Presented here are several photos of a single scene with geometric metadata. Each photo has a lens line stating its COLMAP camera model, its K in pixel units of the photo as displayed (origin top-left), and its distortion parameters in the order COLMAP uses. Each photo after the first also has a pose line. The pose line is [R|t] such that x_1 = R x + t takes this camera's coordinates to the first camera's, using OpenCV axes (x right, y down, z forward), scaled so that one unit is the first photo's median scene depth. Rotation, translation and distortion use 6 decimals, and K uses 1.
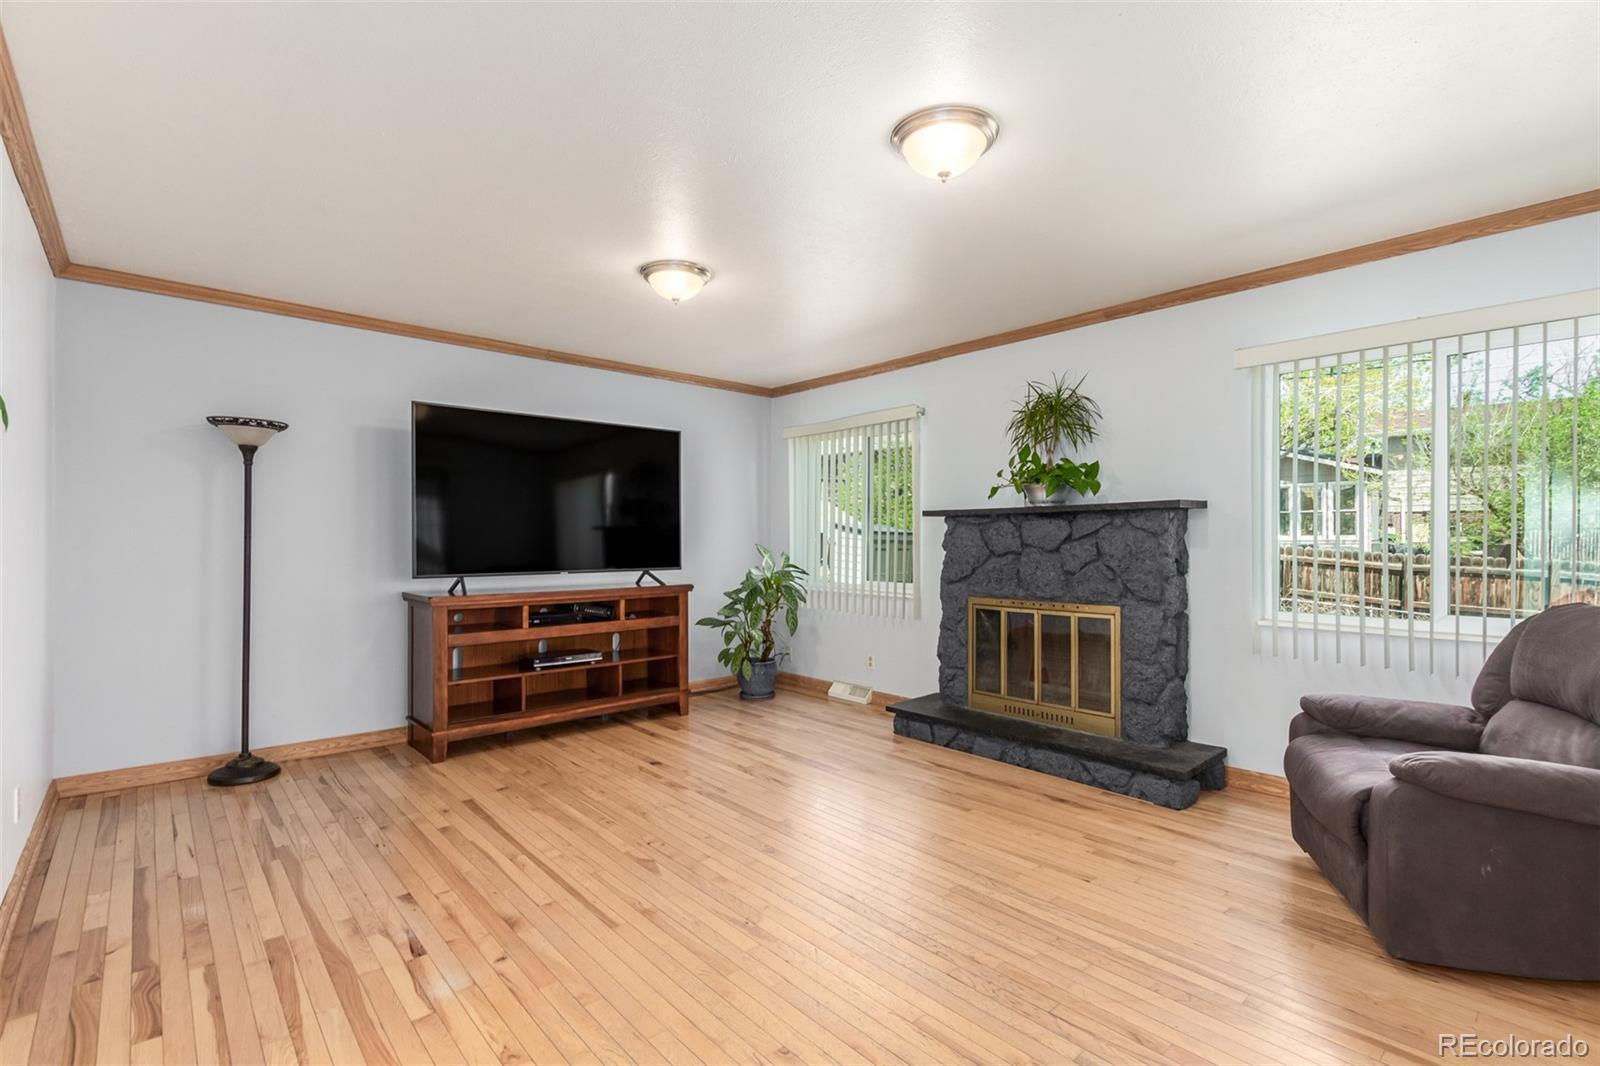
lens RADIAL K [[742.6, 0, 800.0], [0, 742.6, 533.0], [0, 0, 1]] dist [-0.001803, -0.000237]
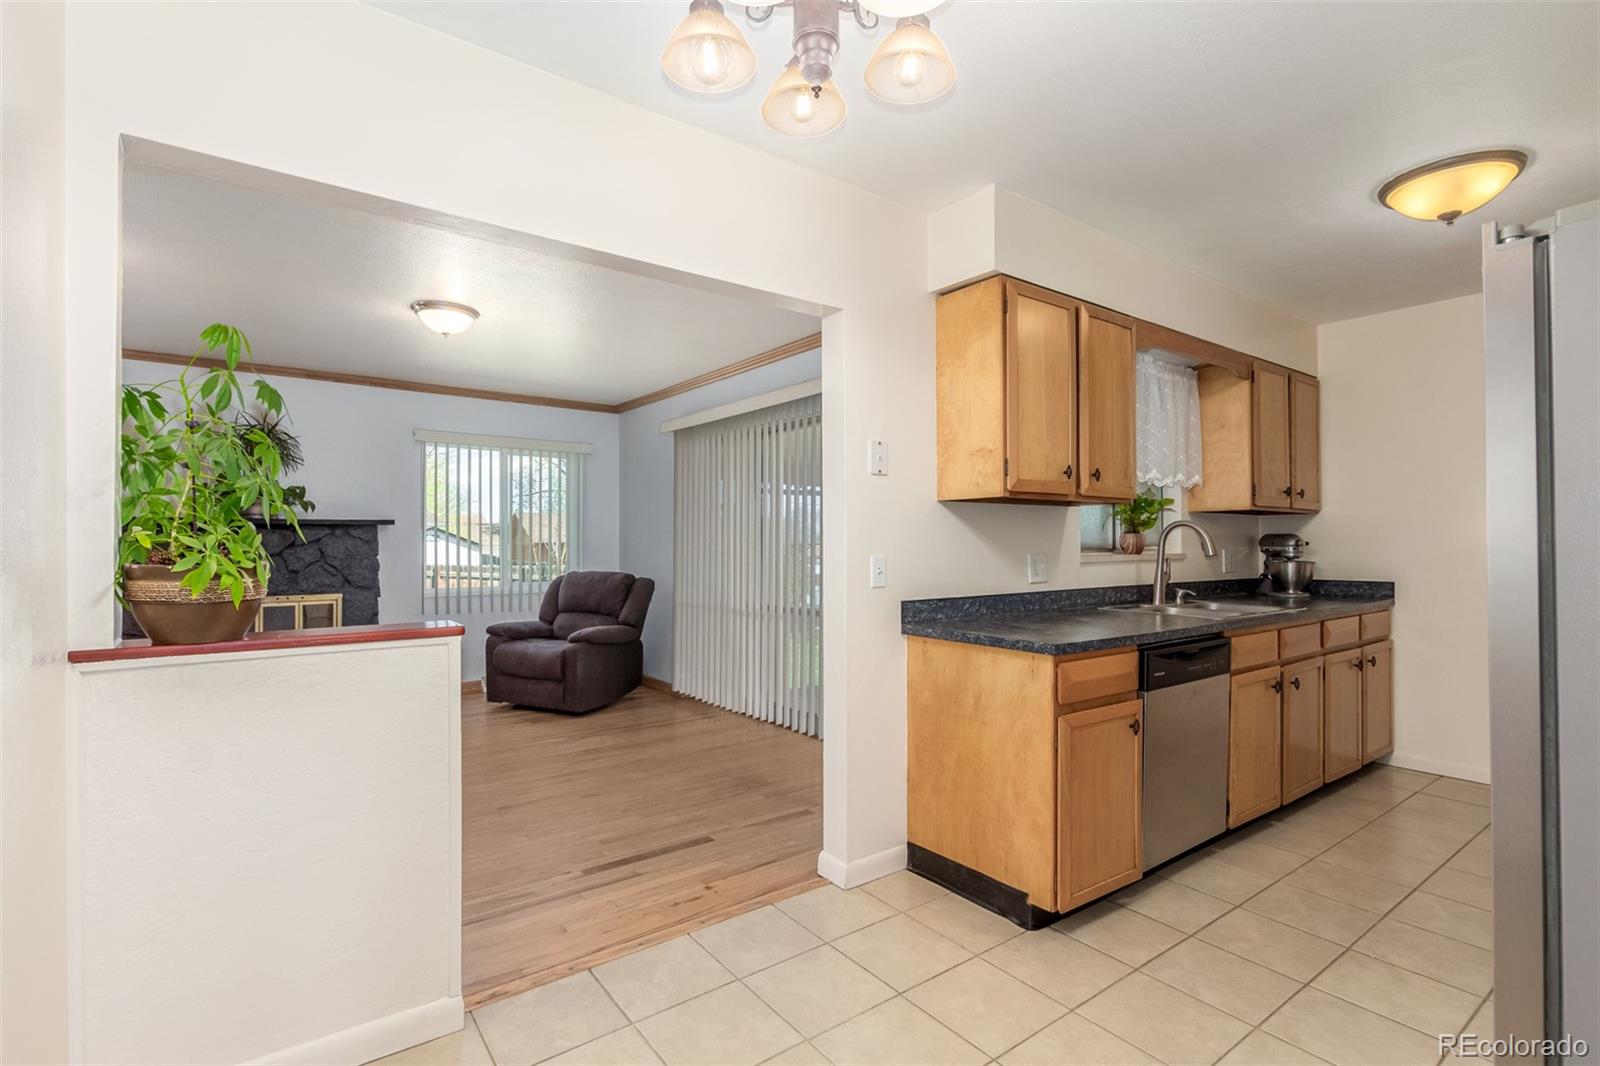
lens RADIAL K [[742.6, 0, 800.0], [0, 742.6, 533.0], [0, 0, 1]] dist [-0.001803, -0.000237]
pose [[0.088997, 0.017215, 0.995883, -1.032534], [-0.004281, 0.999848, -0.016901, 0.006329], [-0.996023, -0.002759, 0.089057, 0.025185]]
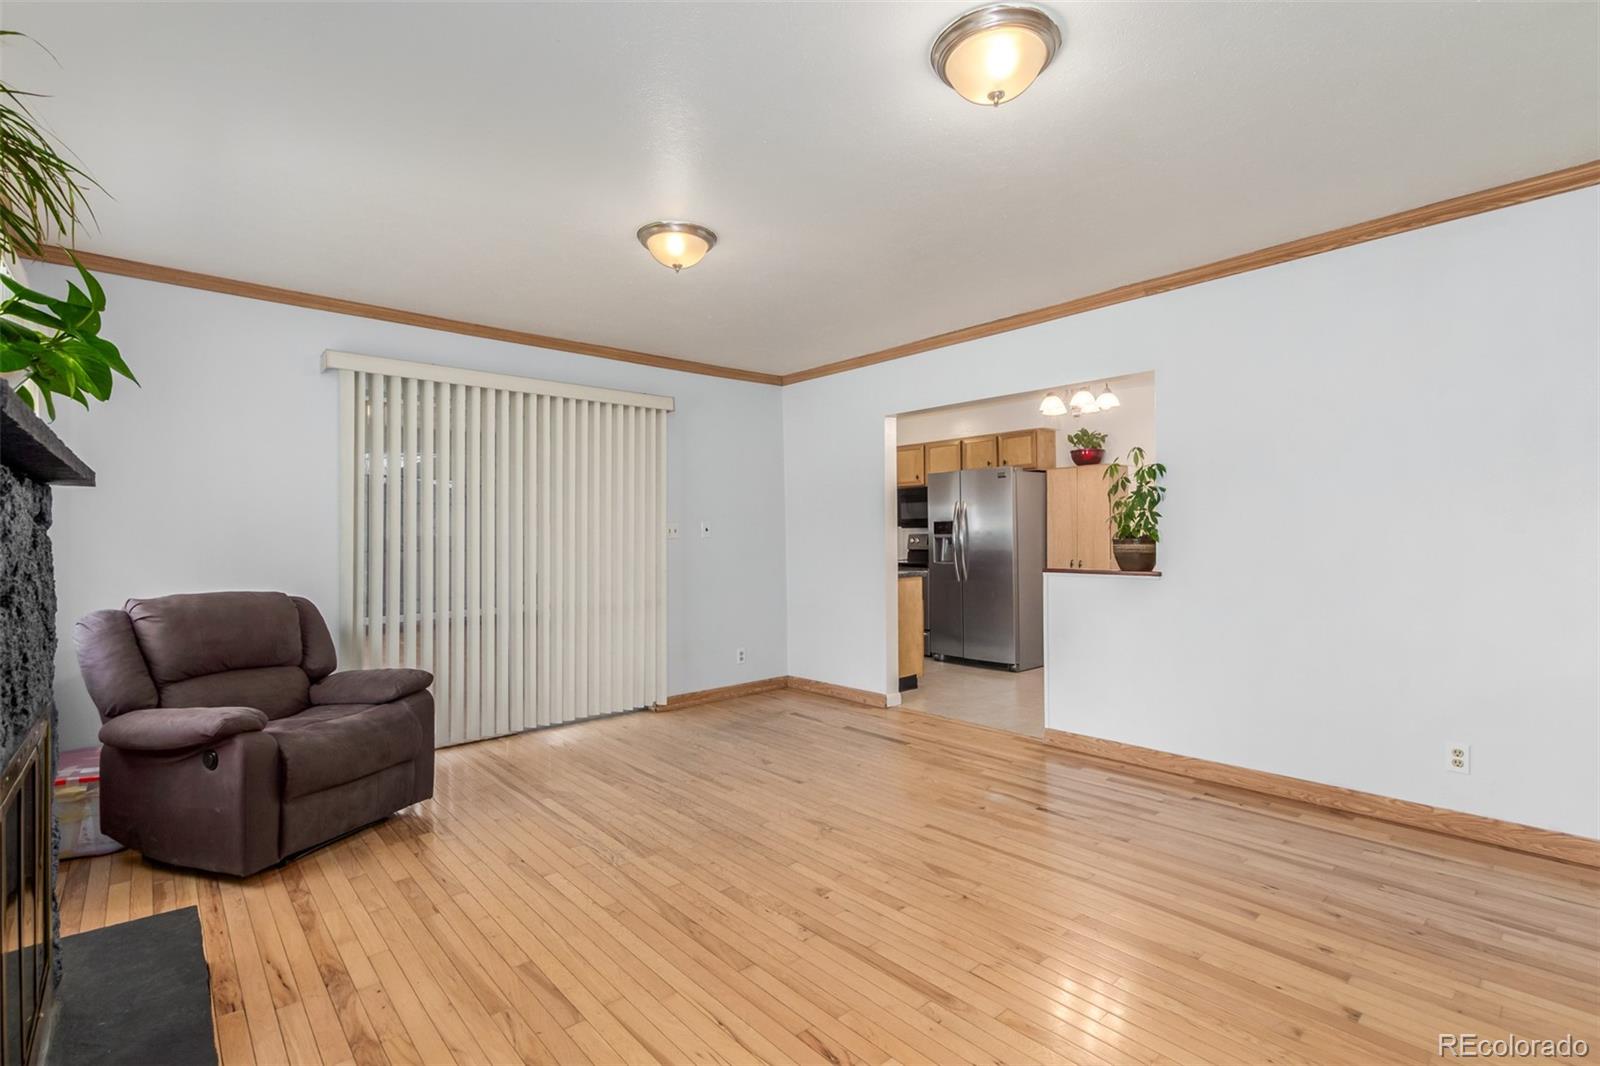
lens RADIAL K [[742.6, 0, 800.0], [0, 742.6, 533.0], [0, 0, 1]] dist [-0.001803, -0.000237]
pose [[-0.999953, 0.009691, -0.000408, -0.016083], [0.009696, 0.999843, -0.014844, 0.011012], [0.000264, -0.014847, -0.999890, 1.703458]]
